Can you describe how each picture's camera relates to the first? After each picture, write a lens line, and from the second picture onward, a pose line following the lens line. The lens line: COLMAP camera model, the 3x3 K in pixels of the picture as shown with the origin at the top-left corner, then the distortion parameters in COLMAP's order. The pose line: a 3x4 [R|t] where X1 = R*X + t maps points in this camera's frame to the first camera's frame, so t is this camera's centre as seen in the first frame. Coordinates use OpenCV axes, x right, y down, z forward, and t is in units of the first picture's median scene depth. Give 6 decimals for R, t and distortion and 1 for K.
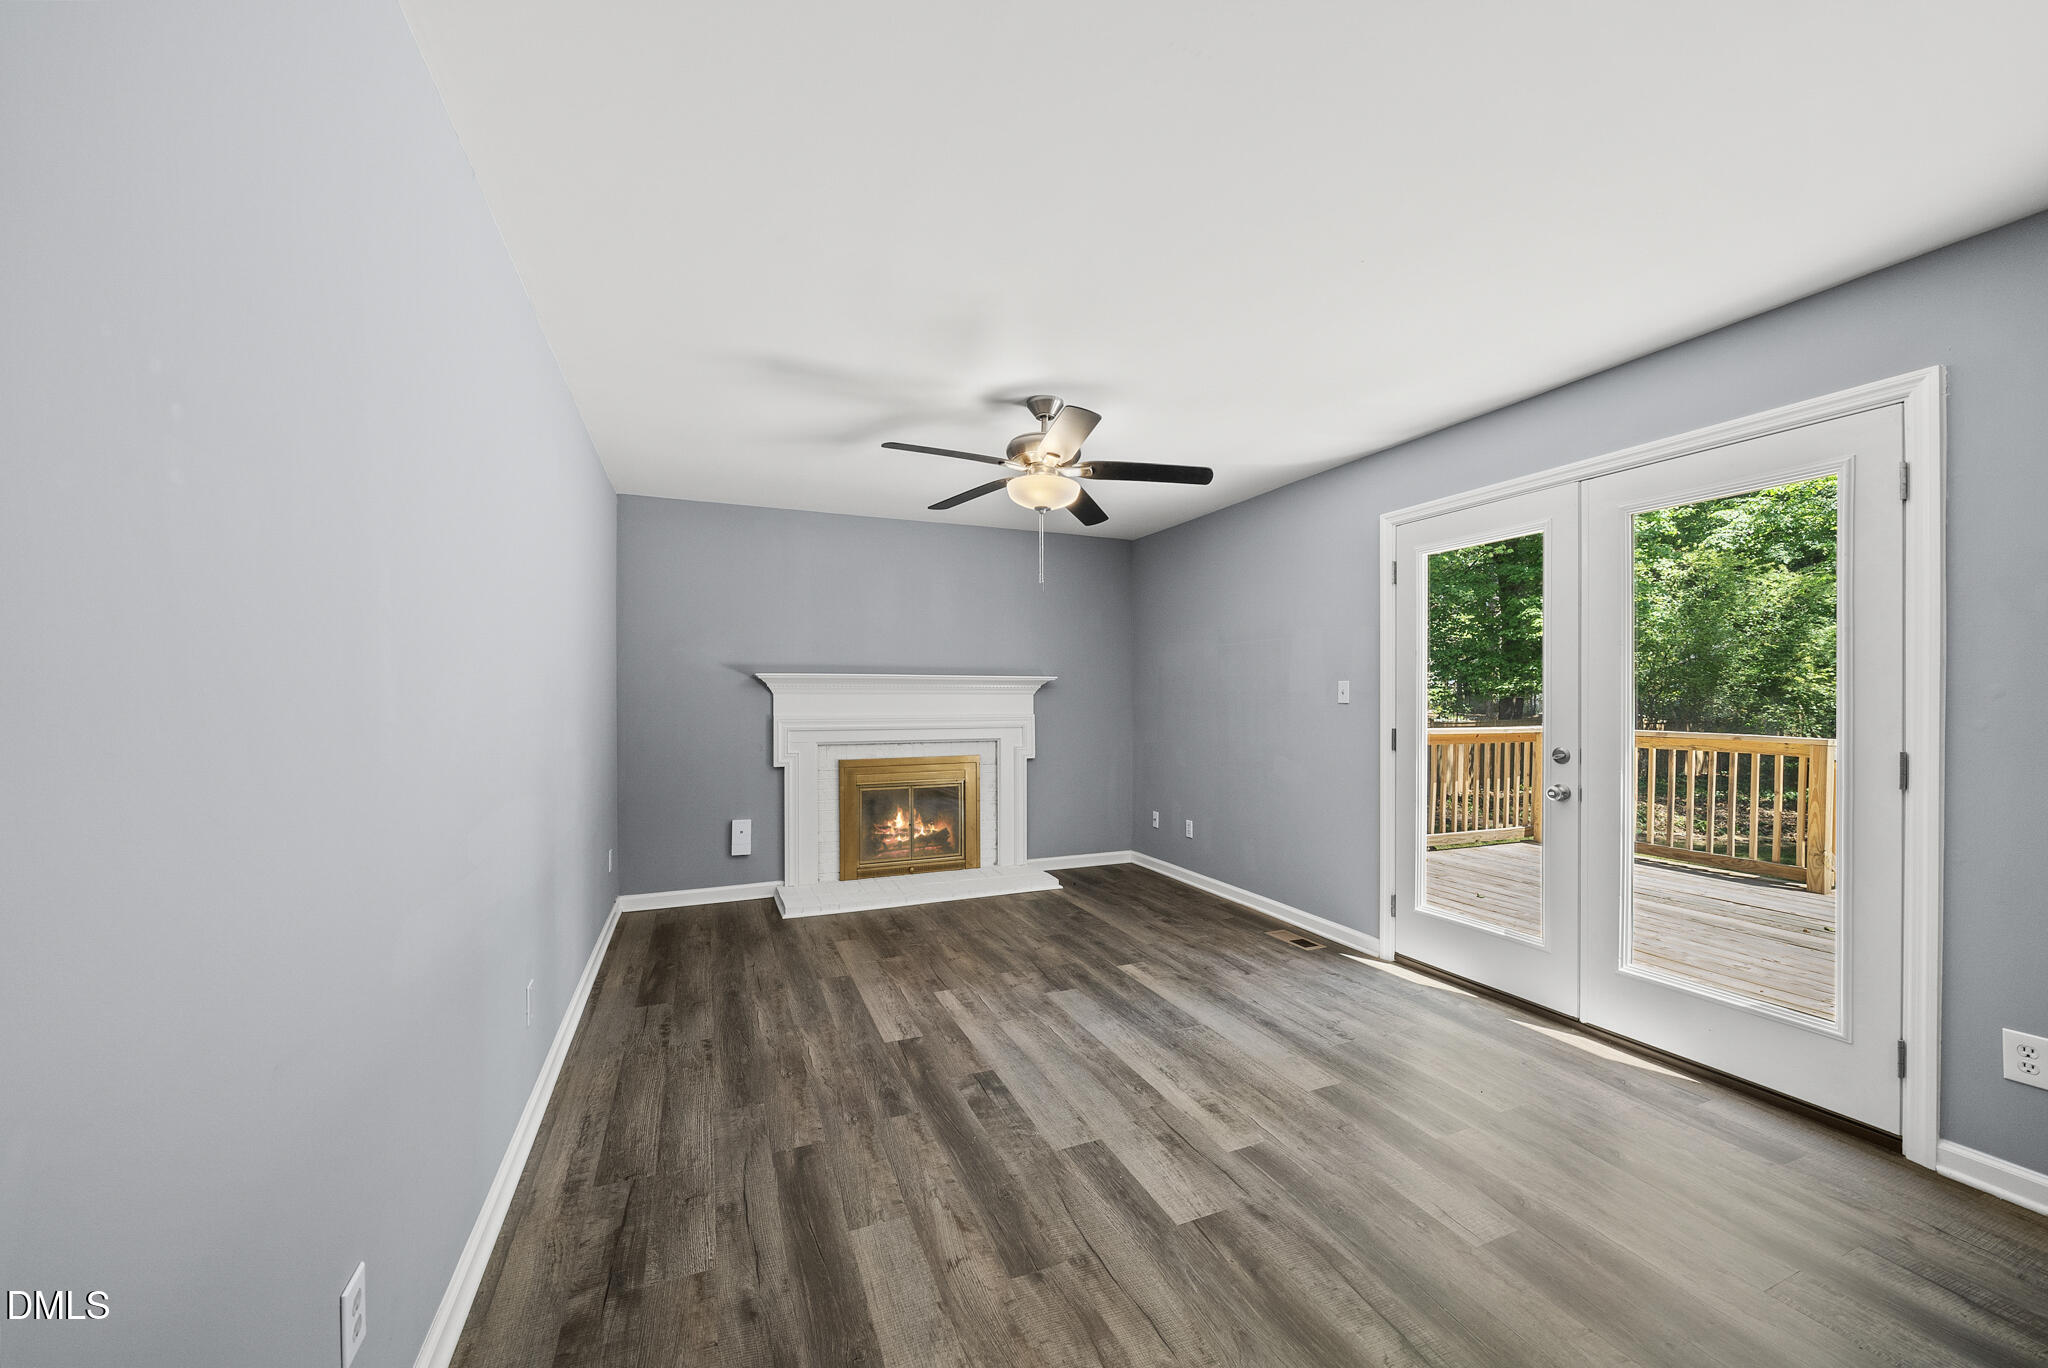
lens RADIAL K [[734.2, 0, 1005.3], [0, 734.2, 713.3], [0, 0, 1]] dist [-0.009204, 0.000033]
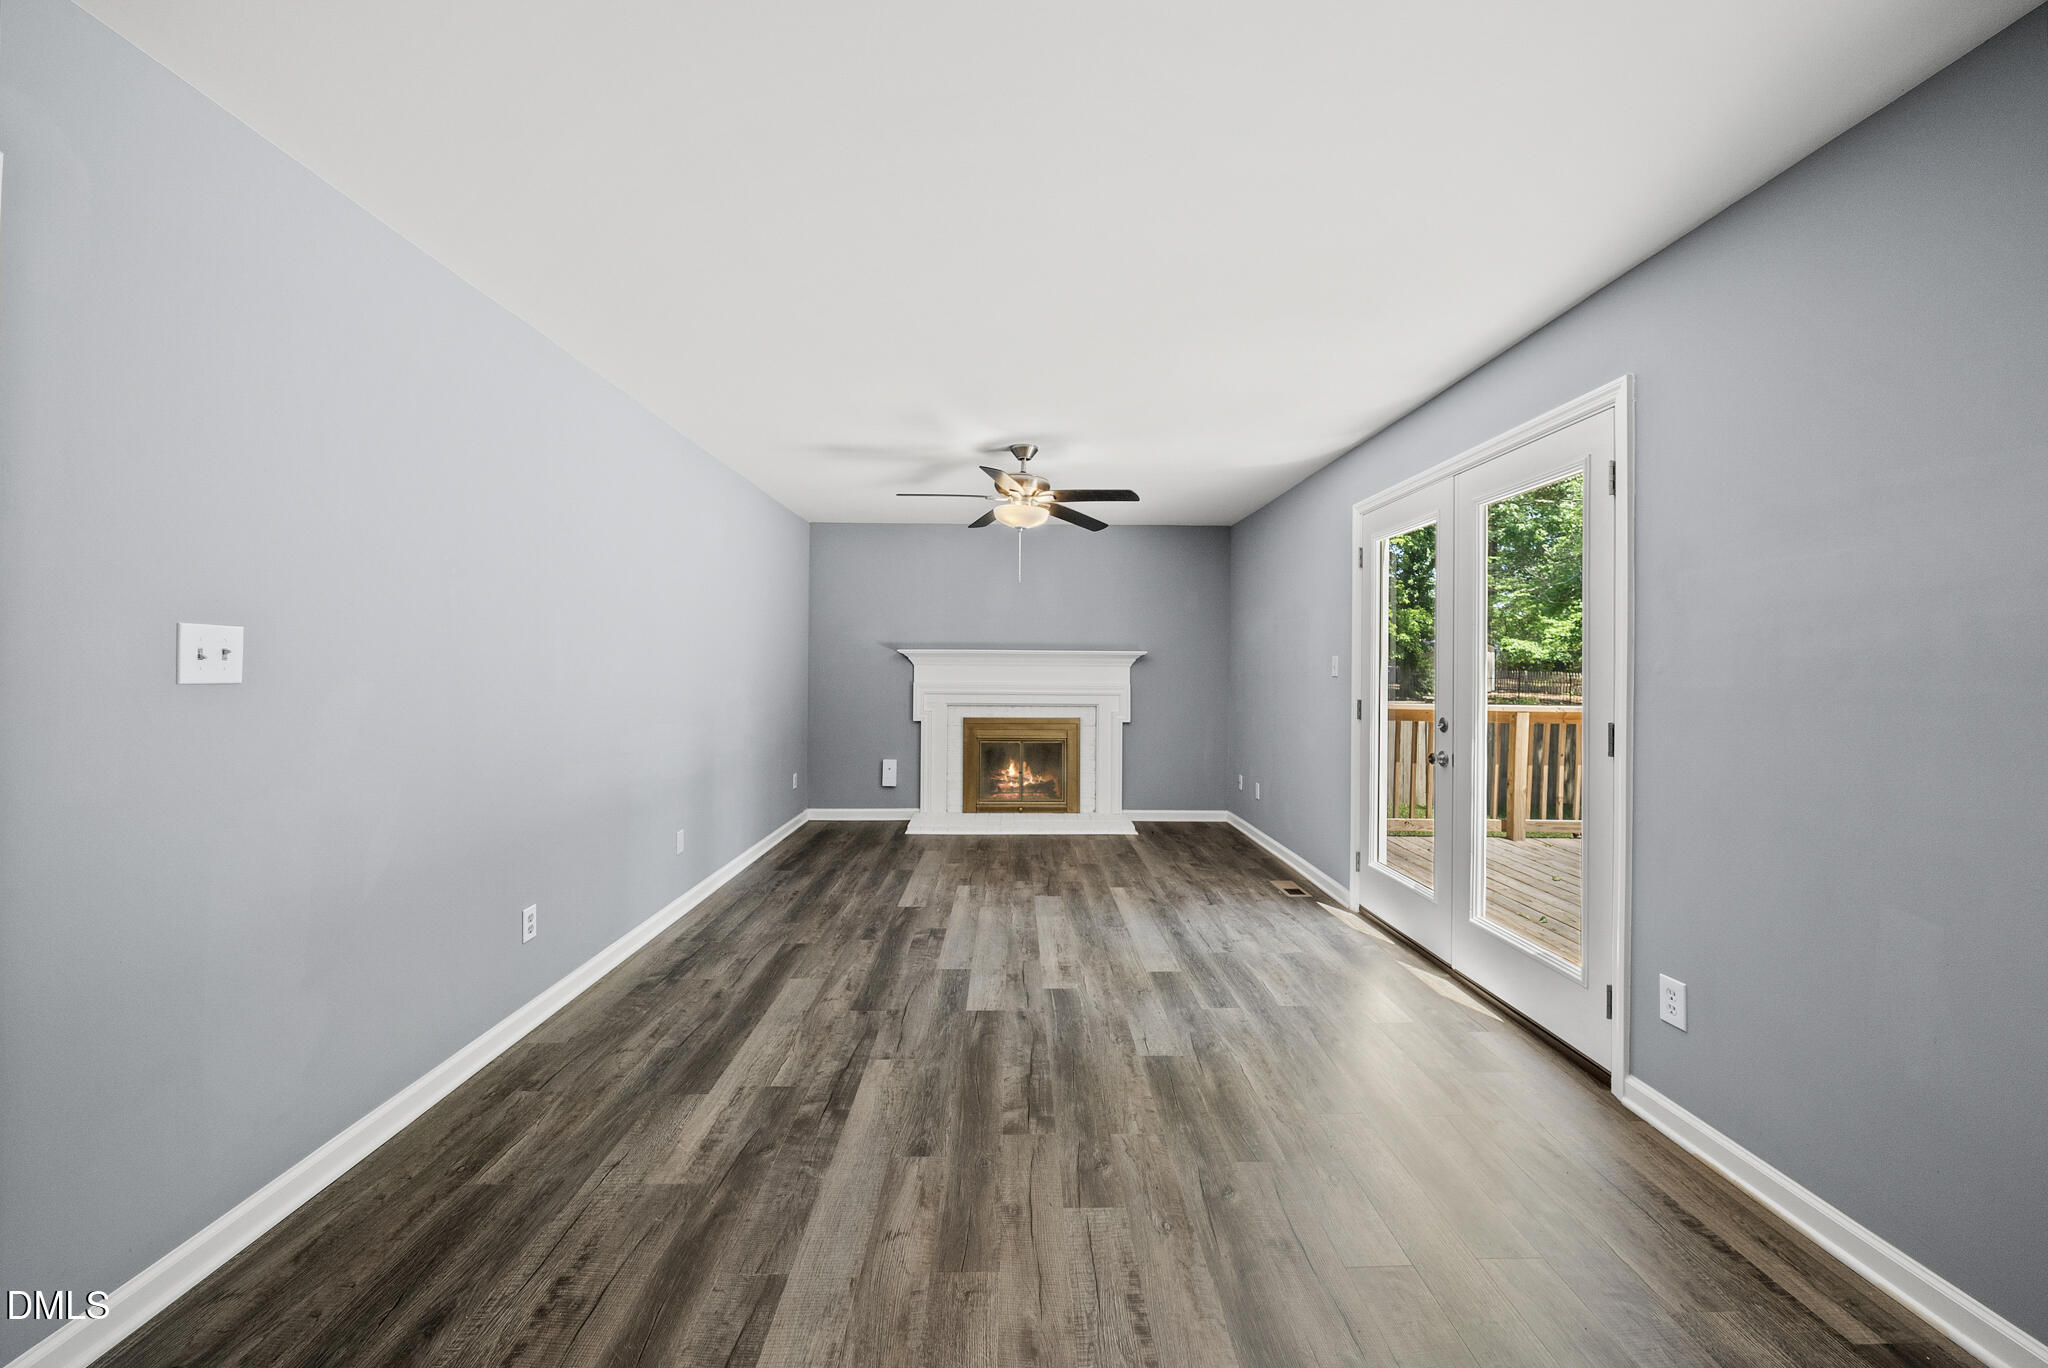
lens RADIAL K [[733.7, 0, 1024.0], [0, 733.7, 684.0], [0, 0, 1]] dist [-0.008594, 0.000071]
pose [[0.932584, 0.014218, -0.360673, 0.543162], [-0.014903, 0.999889, 0.000881, 0.004476], [0.360645, 0.004554, 0.932692, -0.243806]]
